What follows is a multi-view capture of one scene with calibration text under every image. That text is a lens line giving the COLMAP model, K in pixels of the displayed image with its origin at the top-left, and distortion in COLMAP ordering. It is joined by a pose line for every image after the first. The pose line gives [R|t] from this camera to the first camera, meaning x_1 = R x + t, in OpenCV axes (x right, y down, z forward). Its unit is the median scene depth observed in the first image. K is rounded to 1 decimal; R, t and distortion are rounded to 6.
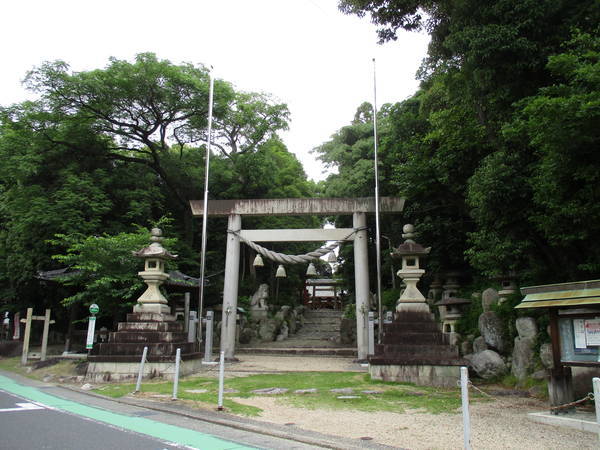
lens RADIAL K [[493.7, 0, 298.8], [0, 493.7, 225.1], [0, 0, 1]] dist [-0.039092, 0.007313]
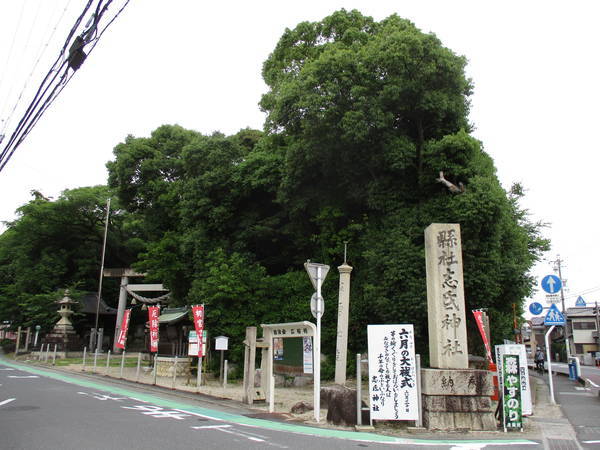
lens RADIAL K [[493.7, 0, 301.3], [0, 493.7, 225.3], [0, 0, 1]] dist [-0.039092, 0.007313]
pose [[0.993791, -0.024858, -0.108448, 0.826706], [0.022244, 0.999434, -0.025242, -0.169635], [0.109014, 0.022672, 0.993782, -0.868133]]
